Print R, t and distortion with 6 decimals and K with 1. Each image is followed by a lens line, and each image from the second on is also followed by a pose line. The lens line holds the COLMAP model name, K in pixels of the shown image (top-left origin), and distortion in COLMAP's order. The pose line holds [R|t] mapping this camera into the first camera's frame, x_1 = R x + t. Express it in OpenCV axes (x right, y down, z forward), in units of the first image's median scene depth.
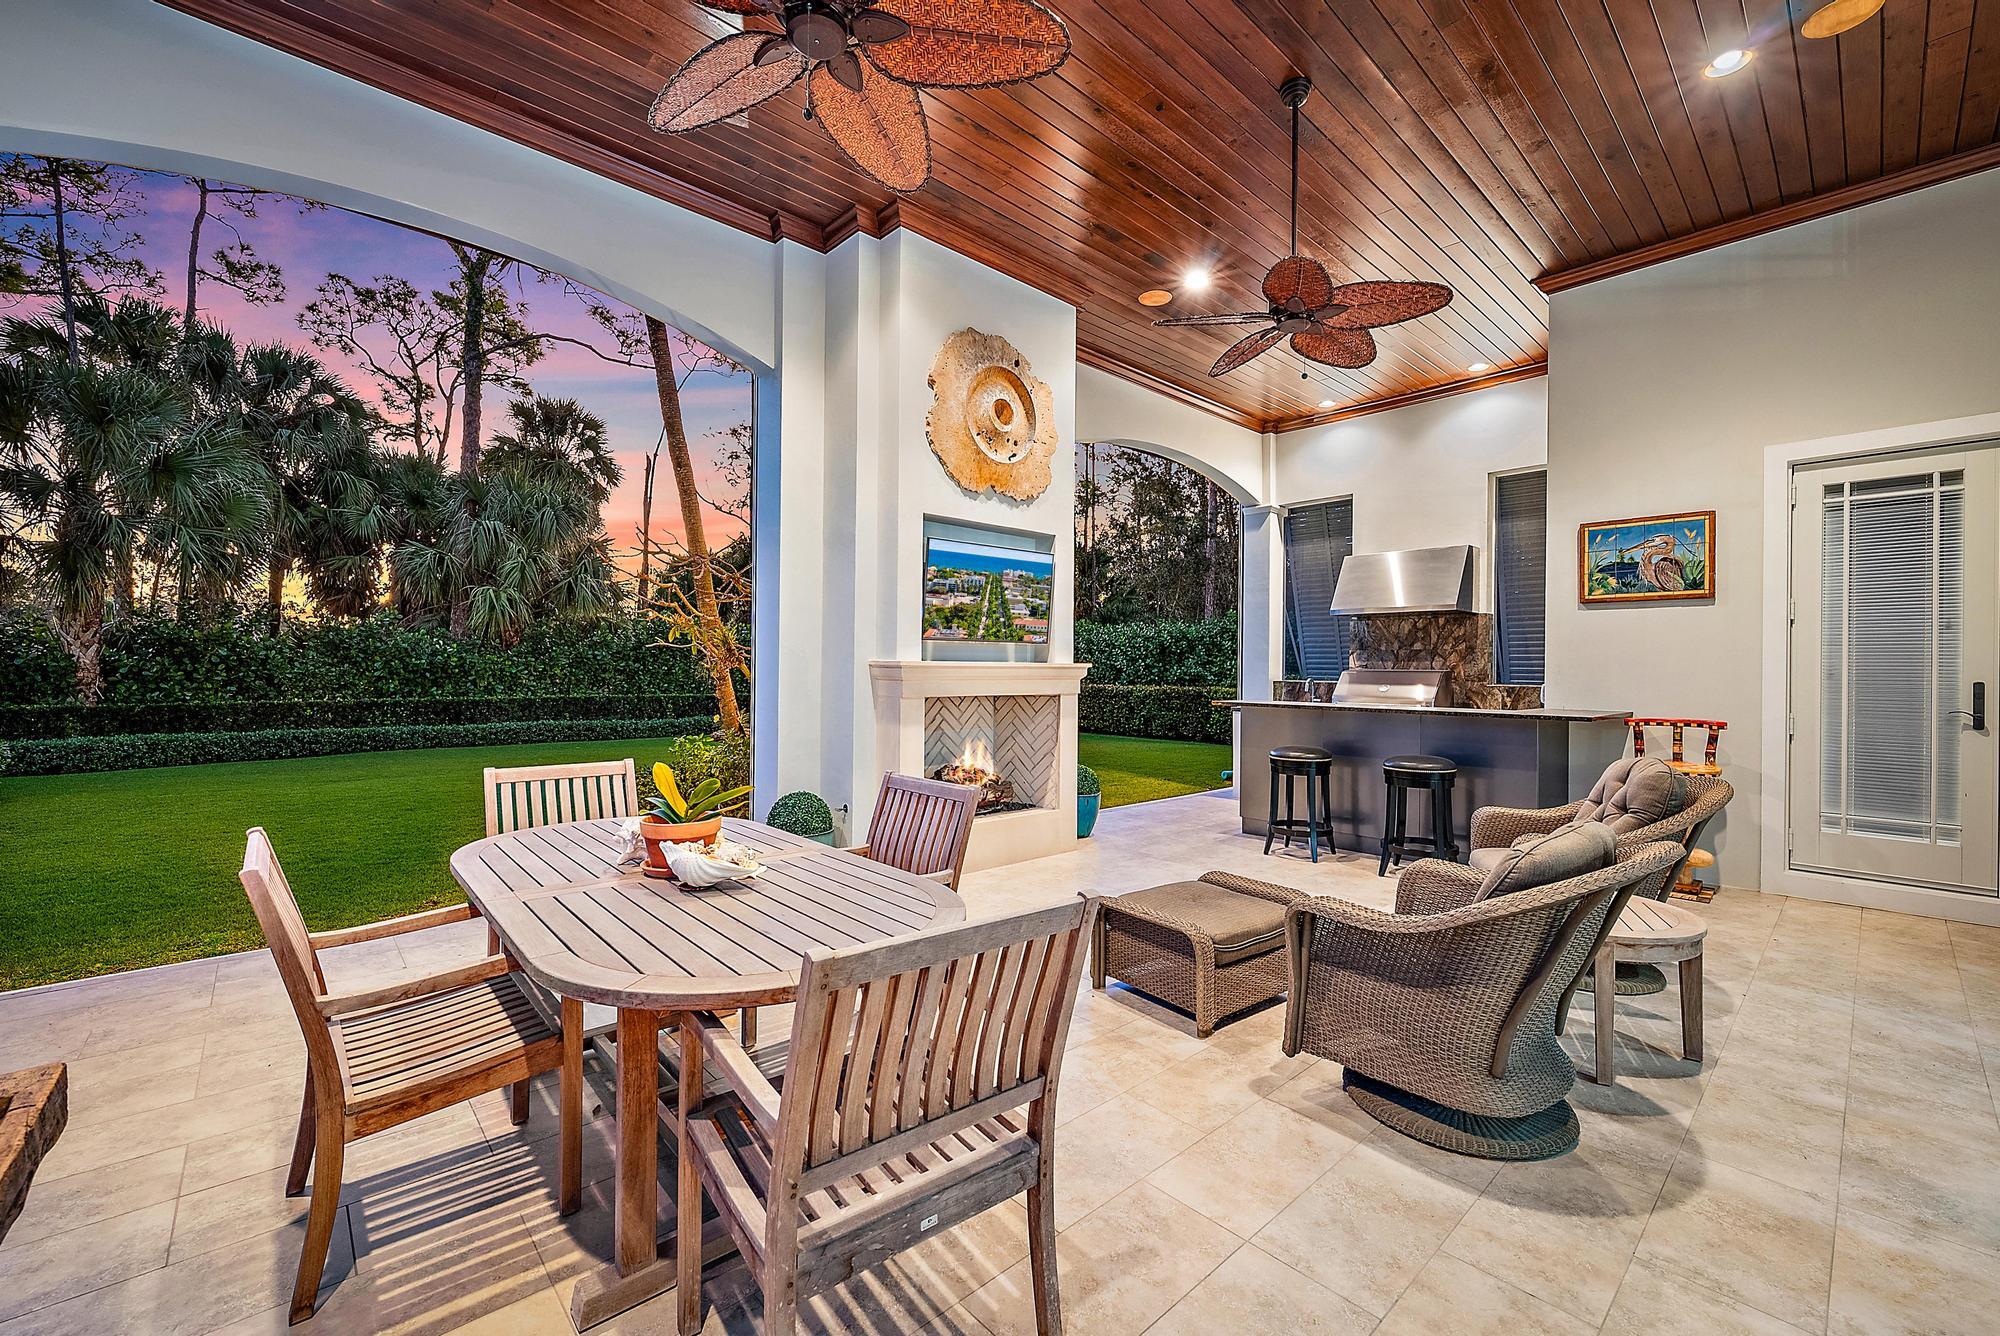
lens RADIAL K [[797.6, 0, 1010.8], [0, 797.6, 666.4], [0, 0, 1]] dist [0.000268, 0.000449]
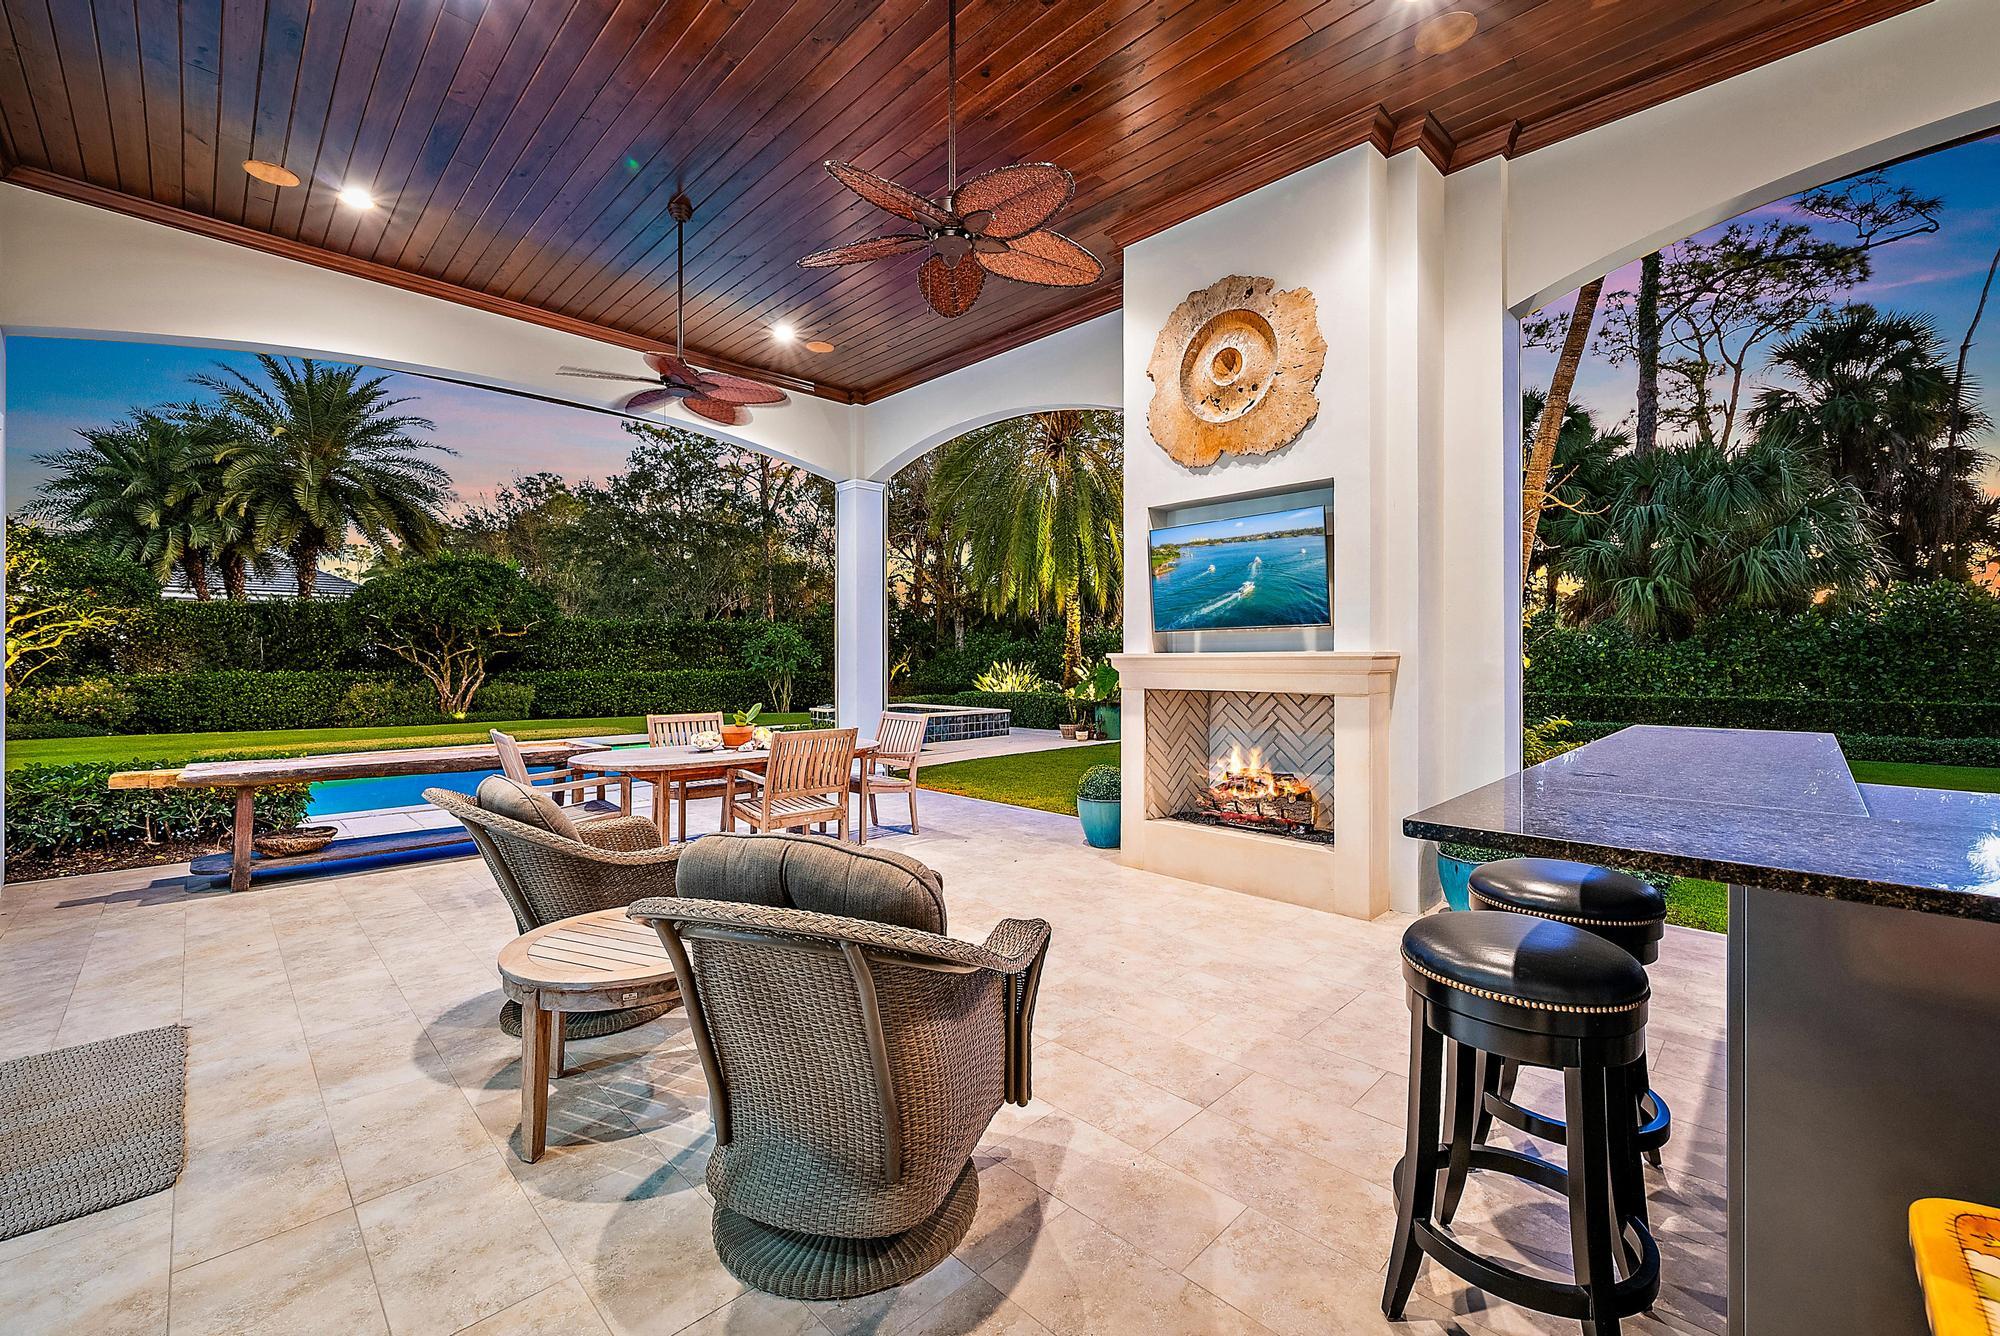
lens RADIAL K [[797.6, 0, 1010.8], [0, 797.6, 666.4], [0, 0, 1]] dist [0.000268, 0.000449]
pose [[0.053949, -0.002733, -0.998540, 0.795862], [0.006016, 0.999979, -0.002412, 0.009513], [0.998526, -0.005877, 0.053965, 0.684562]]
